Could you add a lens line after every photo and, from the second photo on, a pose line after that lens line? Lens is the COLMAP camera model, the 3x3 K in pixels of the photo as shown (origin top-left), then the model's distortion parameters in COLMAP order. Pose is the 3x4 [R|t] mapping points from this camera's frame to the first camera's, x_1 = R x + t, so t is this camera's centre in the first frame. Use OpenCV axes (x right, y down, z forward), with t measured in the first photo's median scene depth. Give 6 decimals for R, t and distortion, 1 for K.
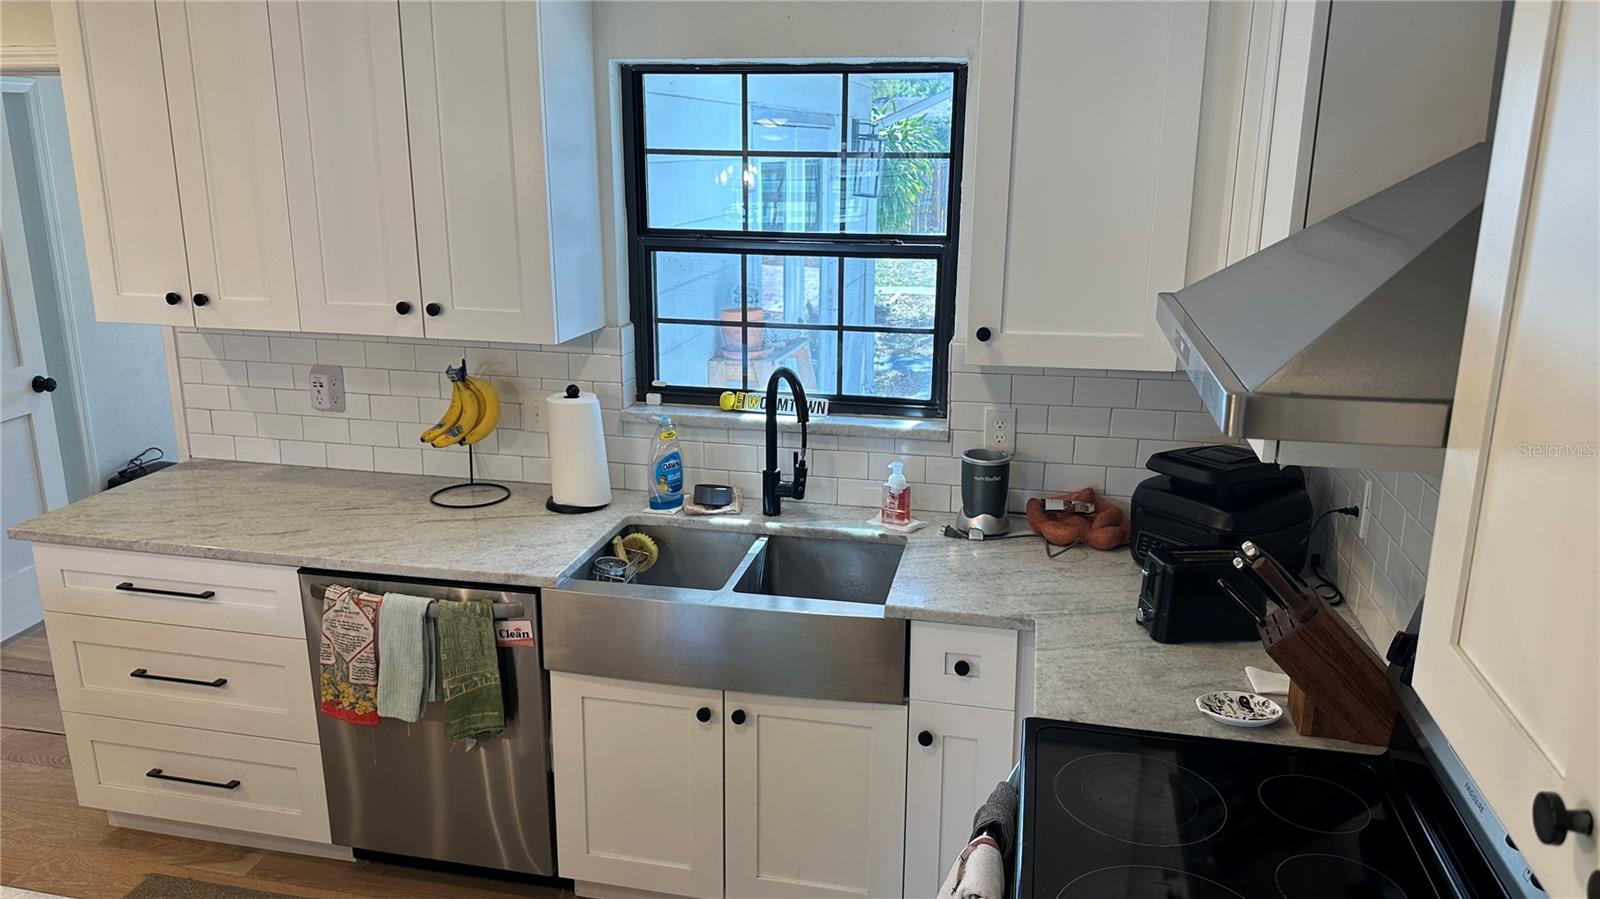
lens RADIAL K [[1112.5, 0, 830.6], [0, 1112.5, 439.0], [0, 0, 1]] dist [0.061016, -0.074173]
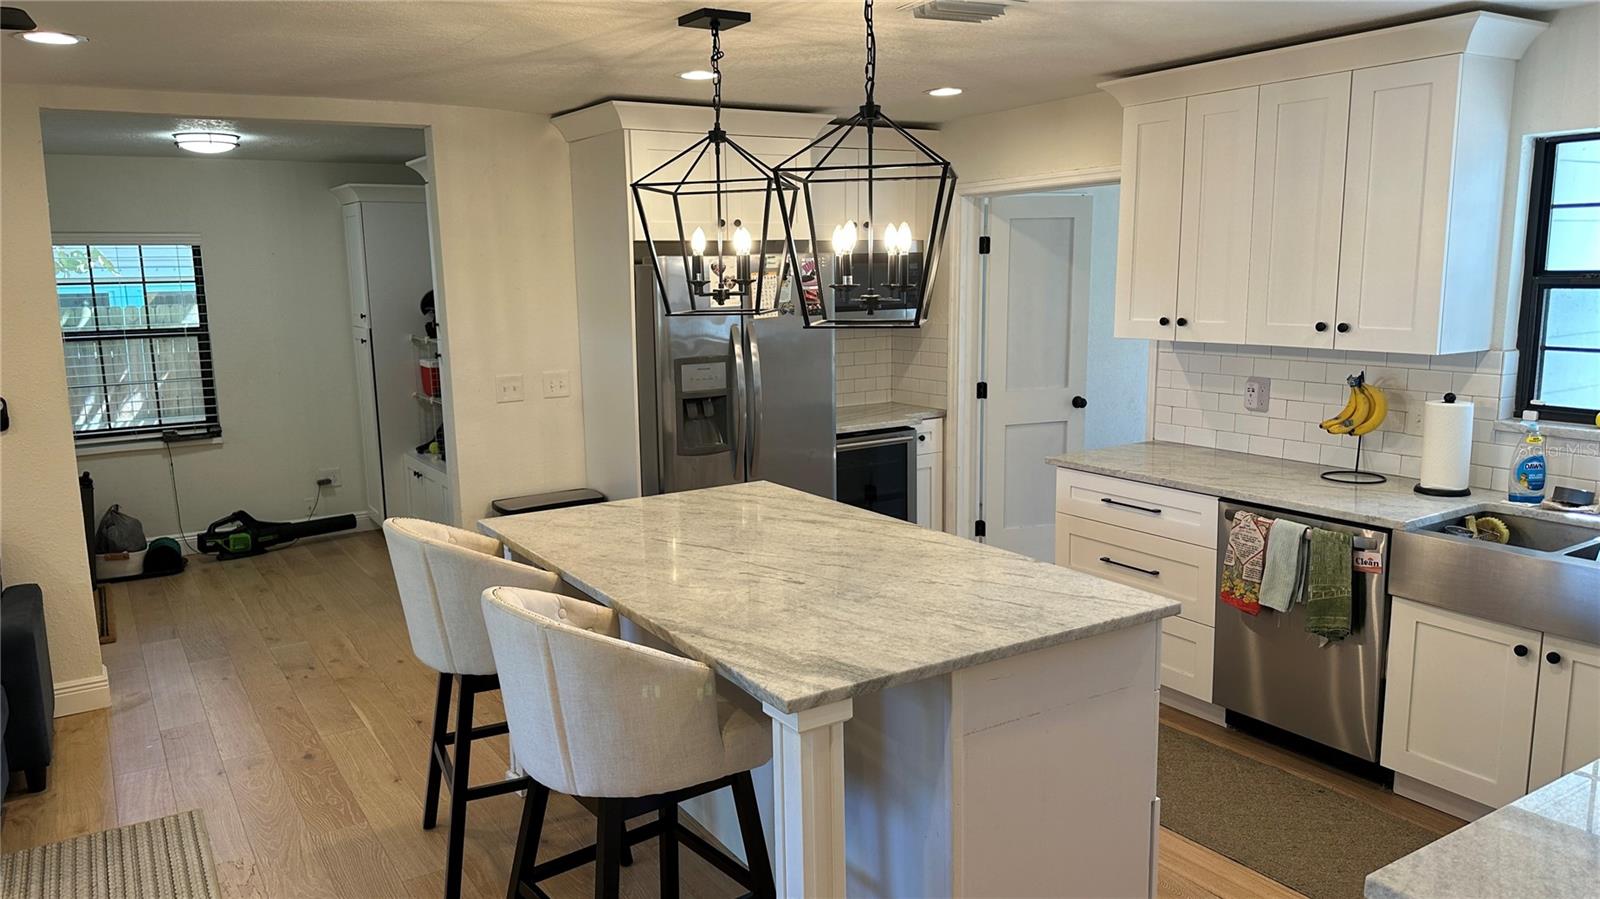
lens RADIAL K [[1112.5, 0, 772.5], [0, 1112.5, 457.2], [0, 0, 1]] dist [0.061016, -0.074173]
pose [[0.672548, 0.099702, -0.733307, 0.195503], [-0.157172, 0.987522, -0.009884, 0.159218], [0.723171, 0.121902, 0.679826, -0.410359]]
